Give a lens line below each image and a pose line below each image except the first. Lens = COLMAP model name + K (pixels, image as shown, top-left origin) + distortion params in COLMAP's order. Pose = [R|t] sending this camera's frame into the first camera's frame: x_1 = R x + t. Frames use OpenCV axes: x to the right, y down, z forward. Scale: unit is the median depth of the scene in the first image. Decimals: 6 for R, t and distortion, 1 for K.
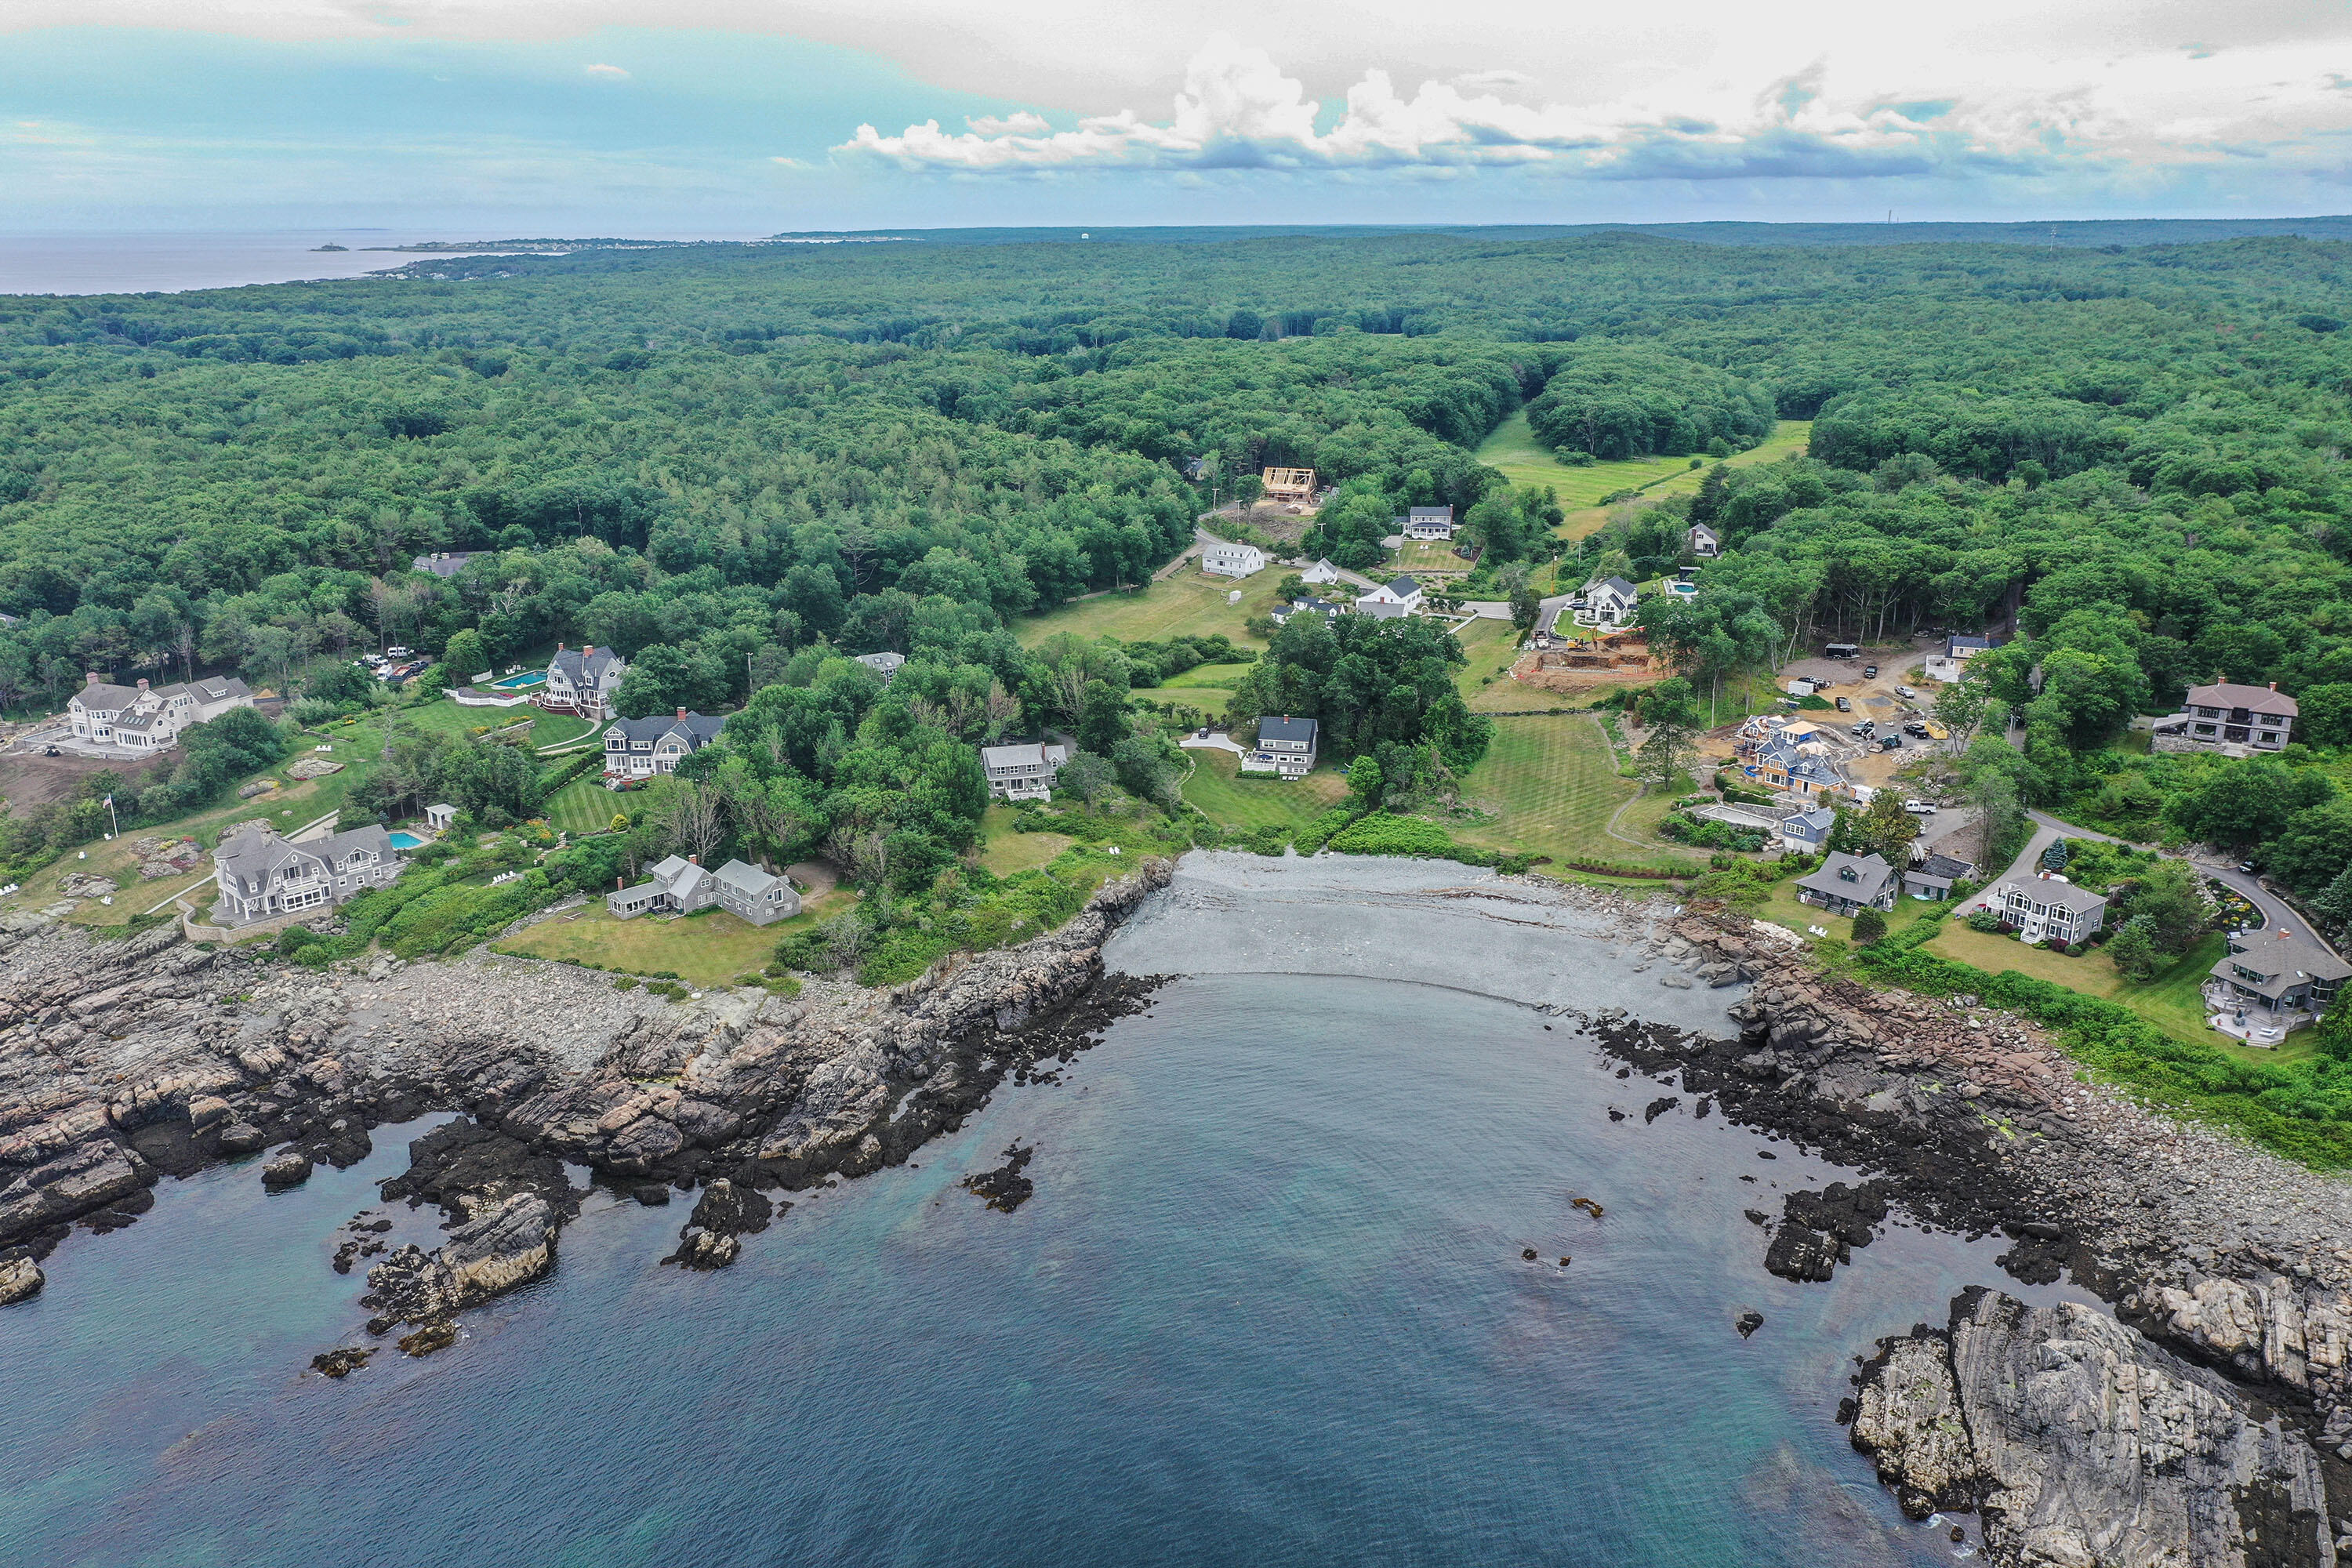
lens RADIAL K [[1881.1, 0, 1180.4], [0, 1881.1, 778.4], [0, 0, 1]] dist [-0.008322, -0.000637]
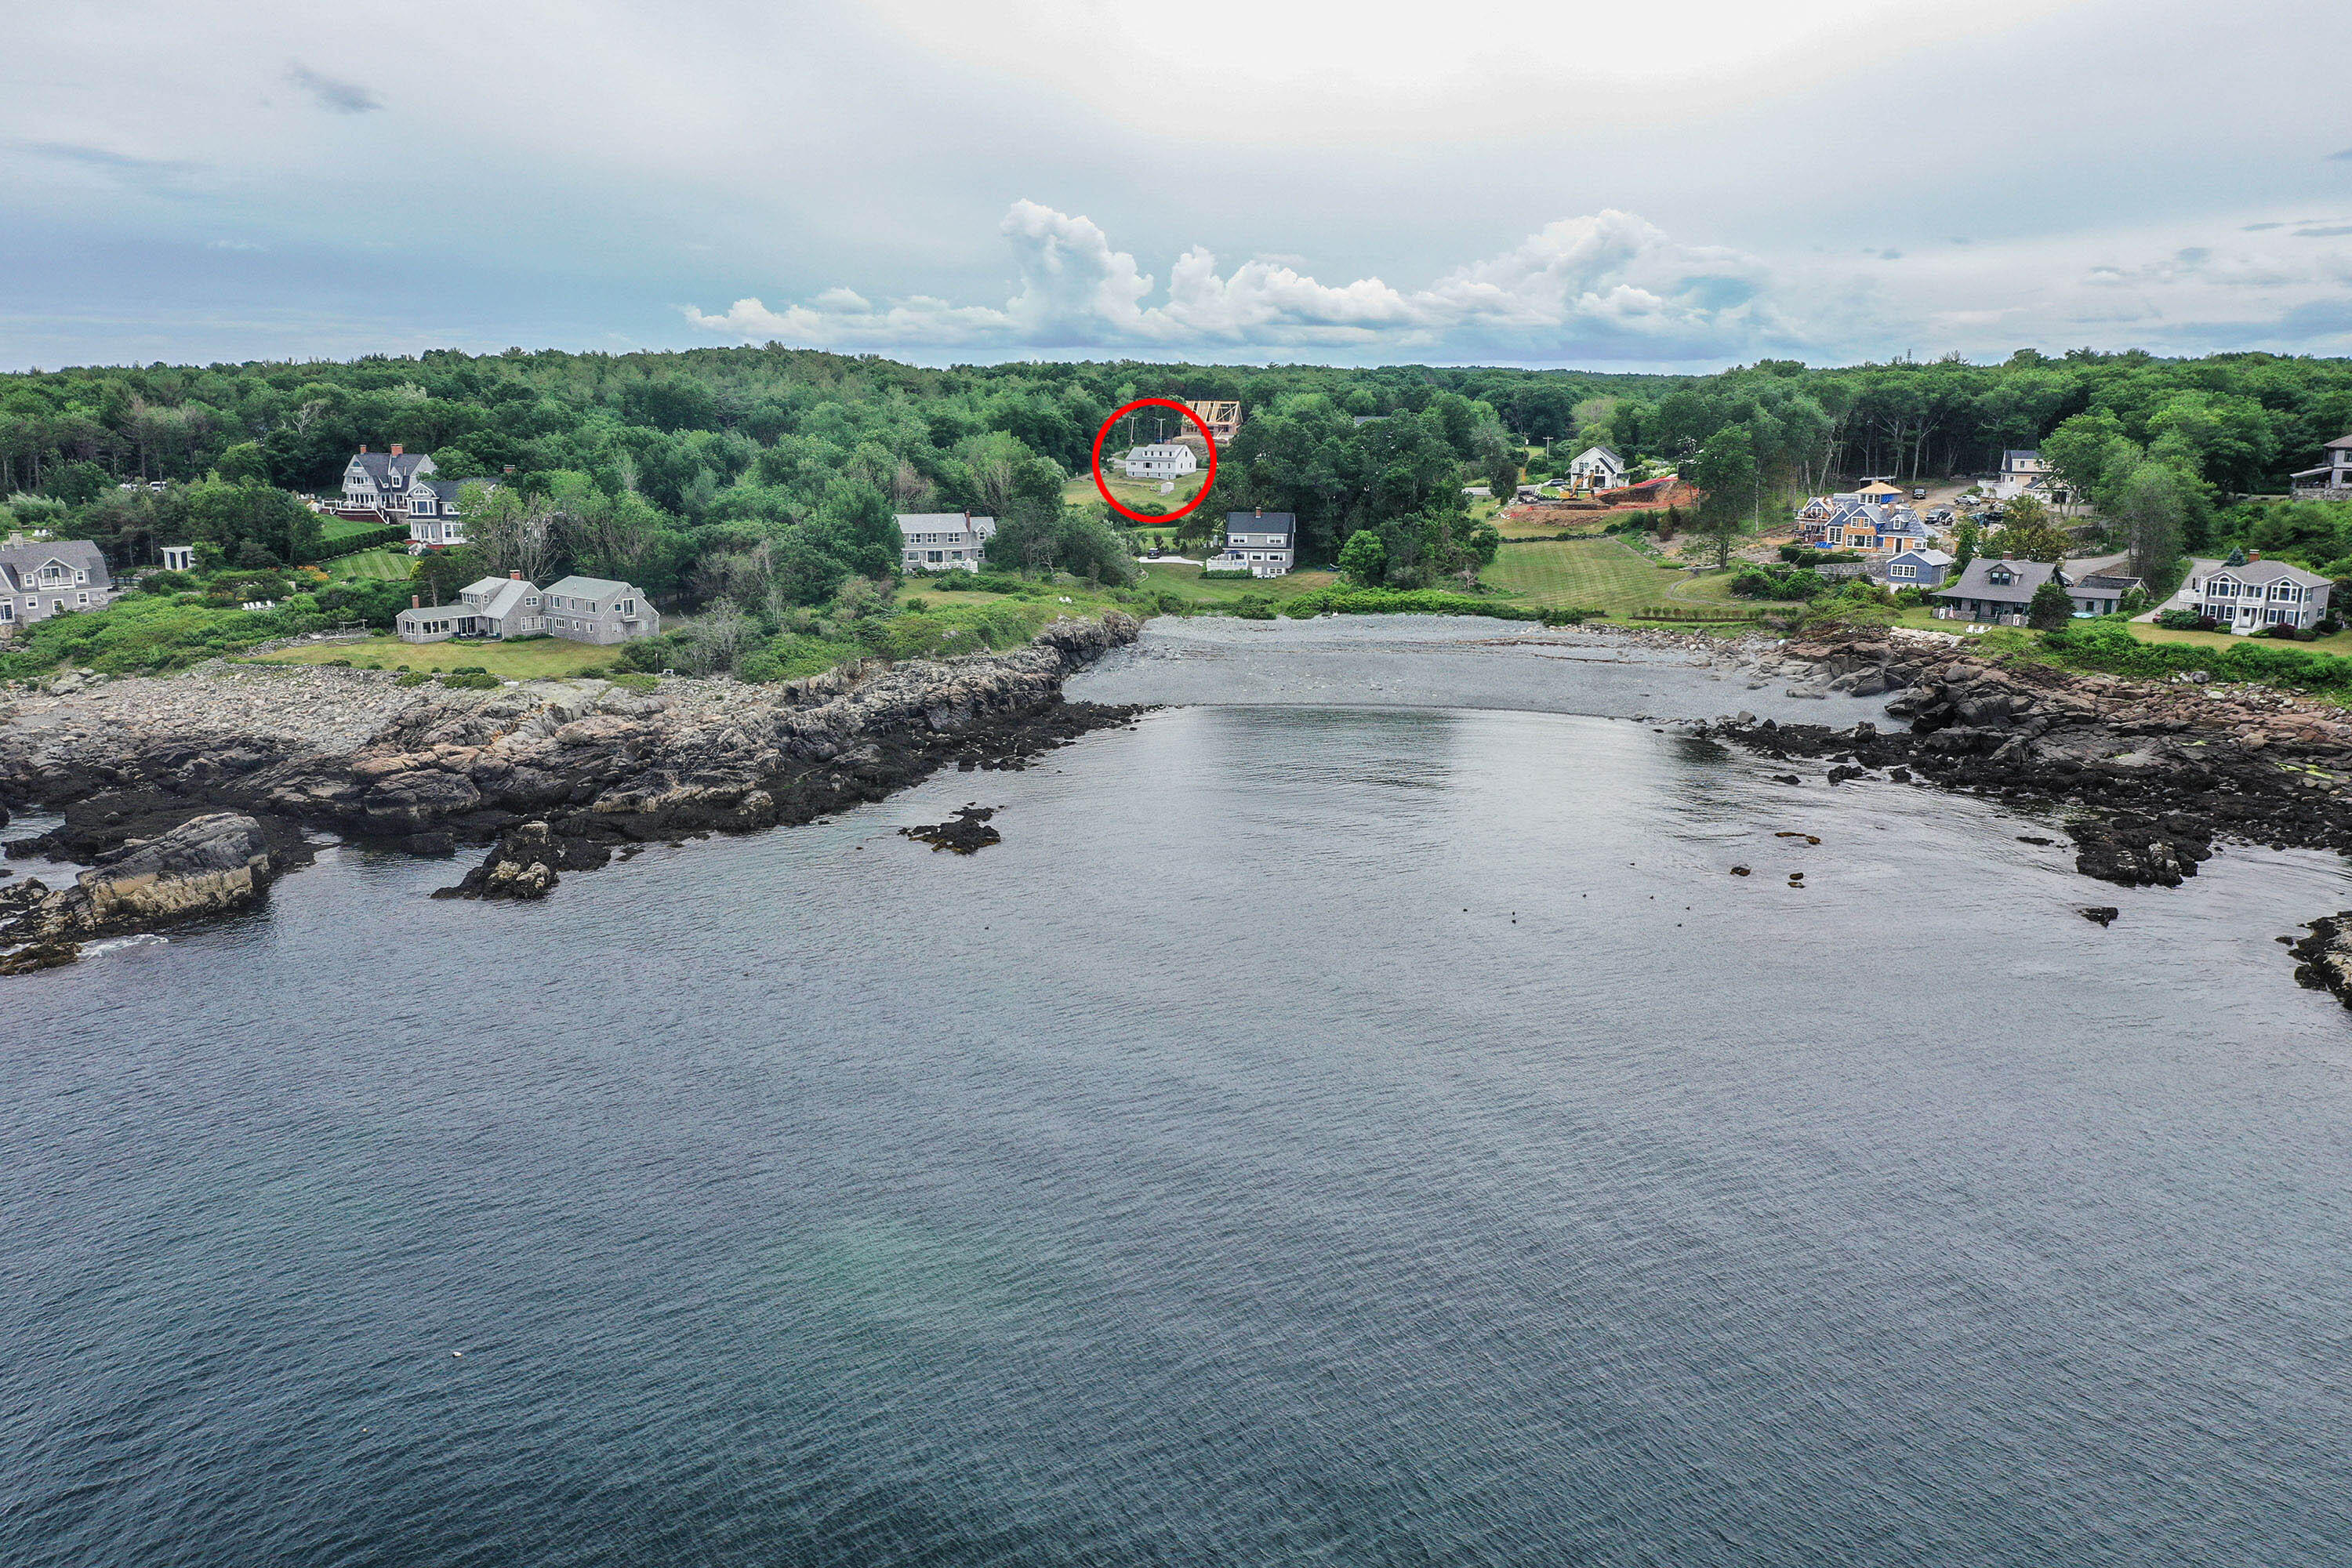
lens RADIAL K [[1881.1, 0, 1184.7], [0, 1881.1, 781.6], [0, 0, 1]] dist [-0.008322, -0.000637]
pose [[0.997387, -0.011021, 0.071395, -0.046328], [0.017186, 0.996119, -0.086323, 0.199645], [-0.070166, 0.087324, 0.993706, 0.241455]]
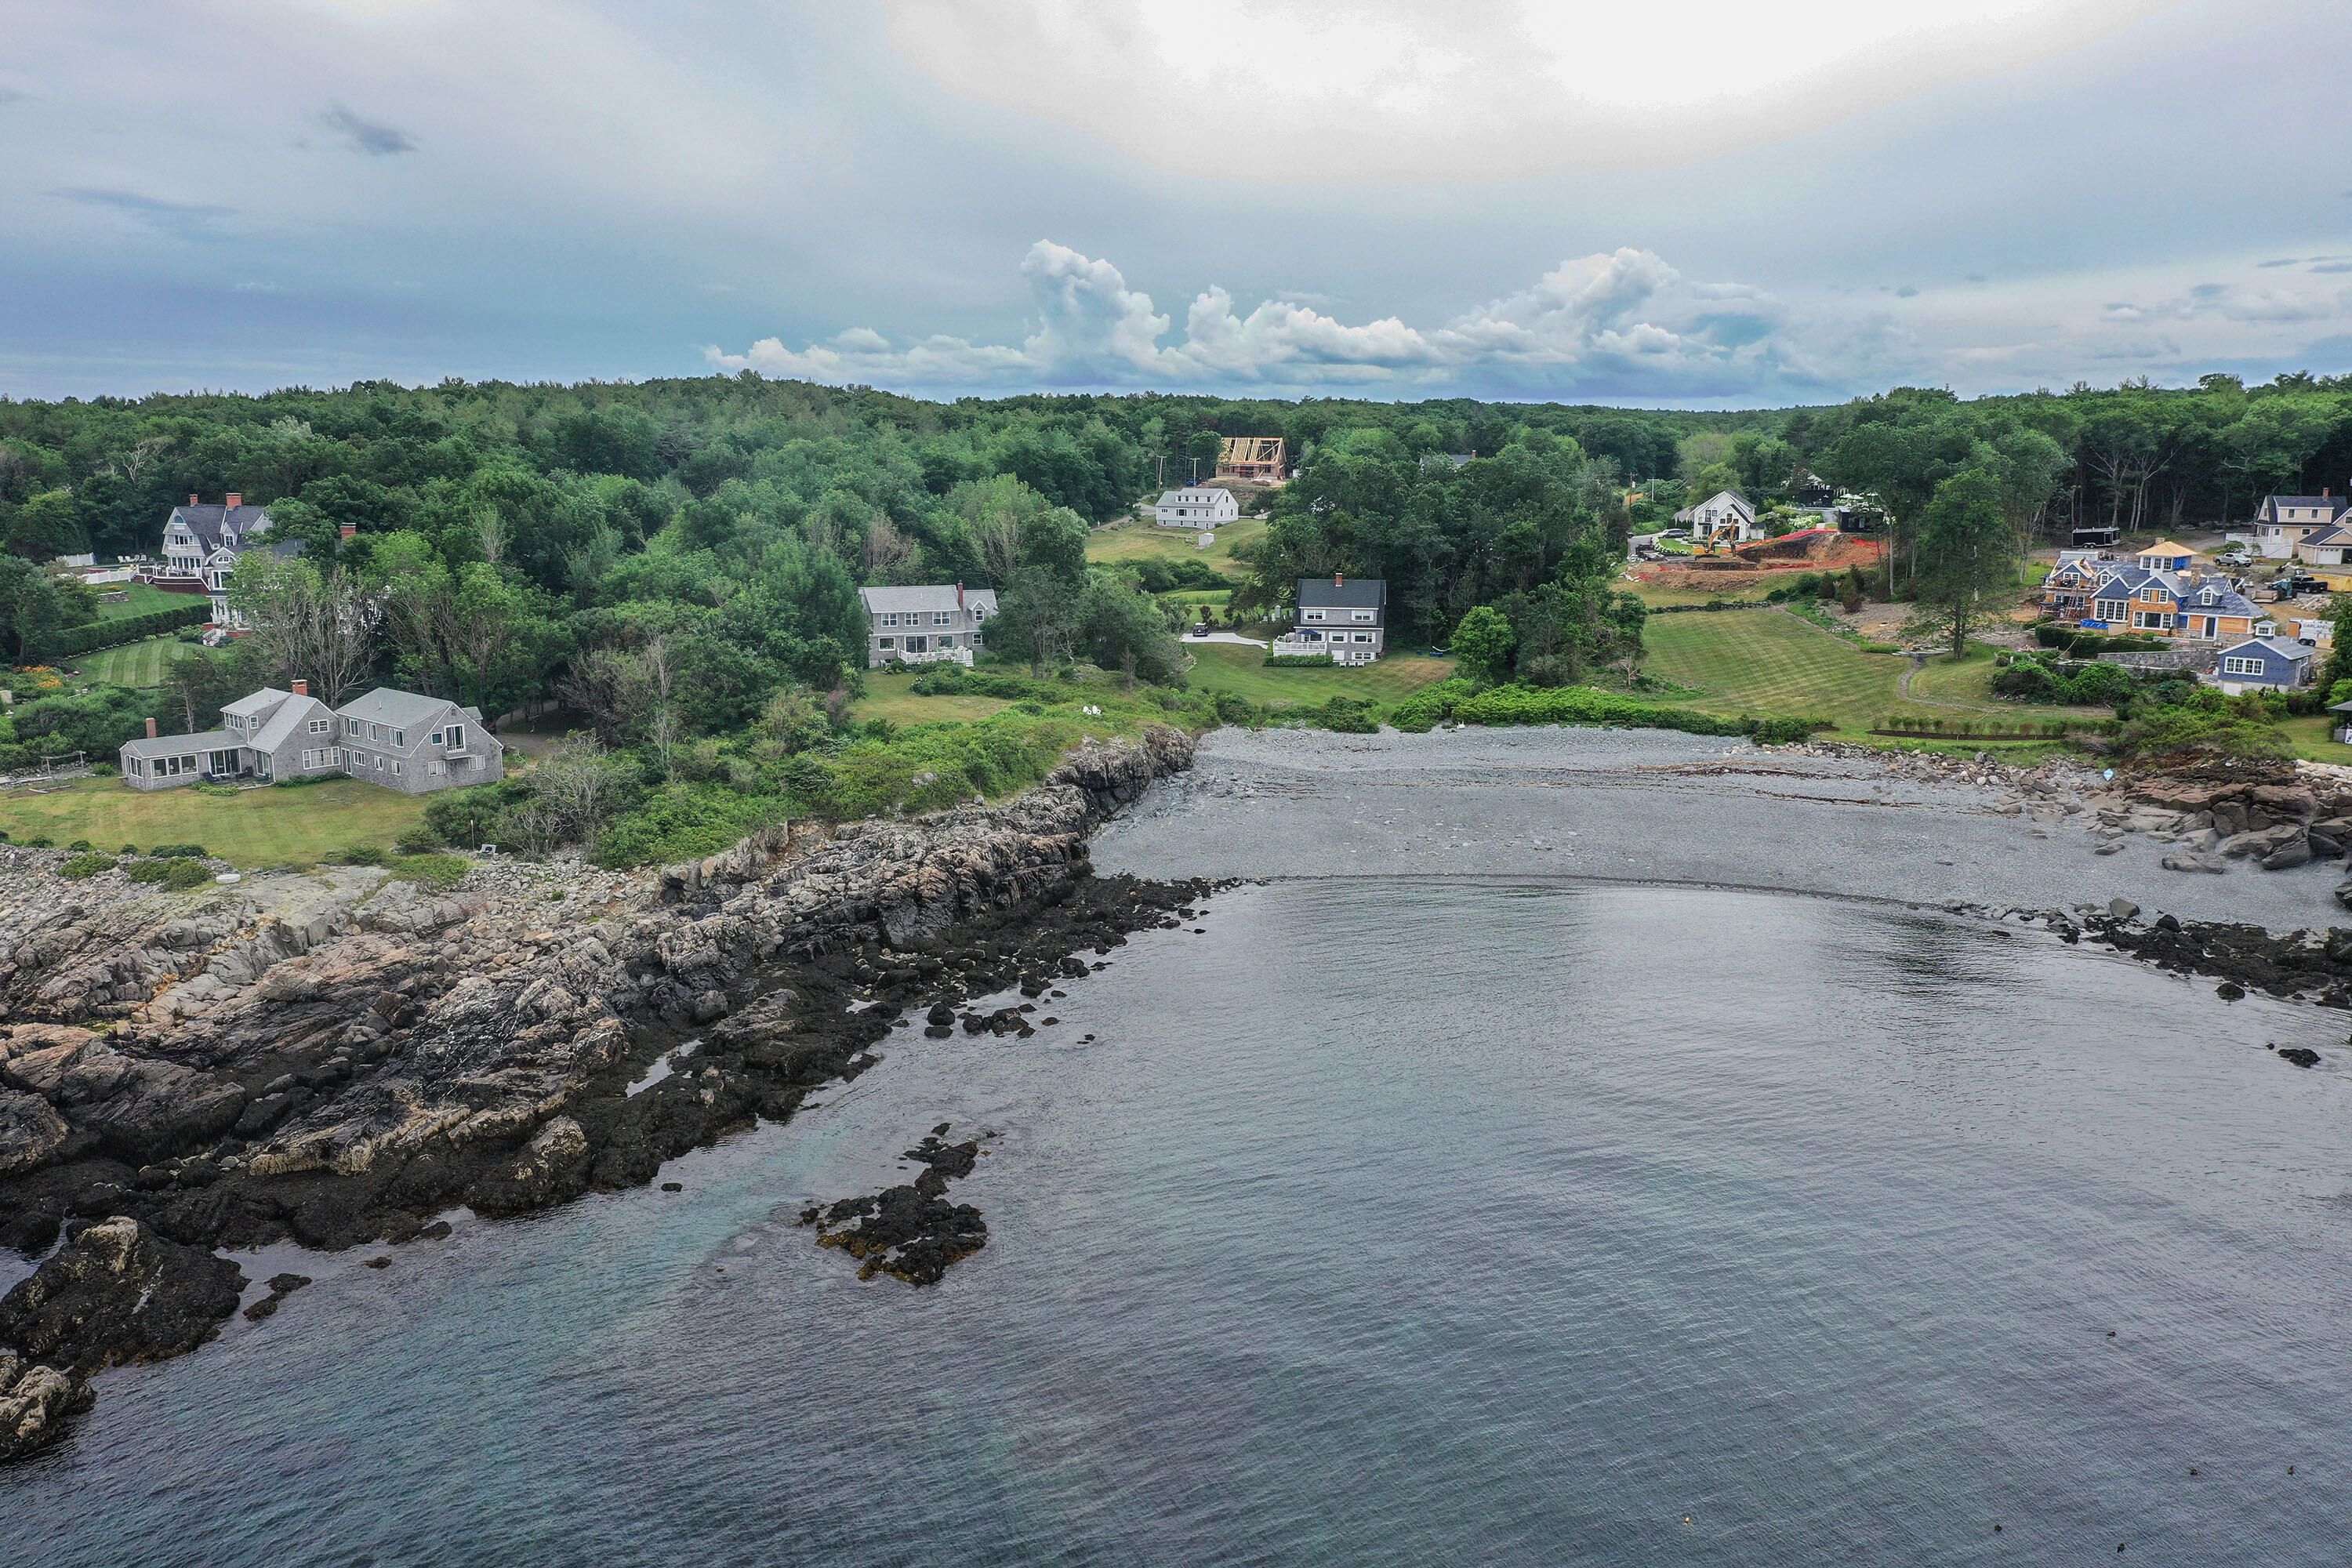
lens RADIAL K [[1881.1, 0, 1180.9], [0, 1881.1, 787.2], [0, 0, 1]] dist [-0.008322, -0.000637]
pose [[0.998013, -0.010498, 0.062121, -0.047989], [0.016904, 0.994484, -0.103514, 0.131535], [-0.060692, 0.104358, 0.992686, 0.478240]]
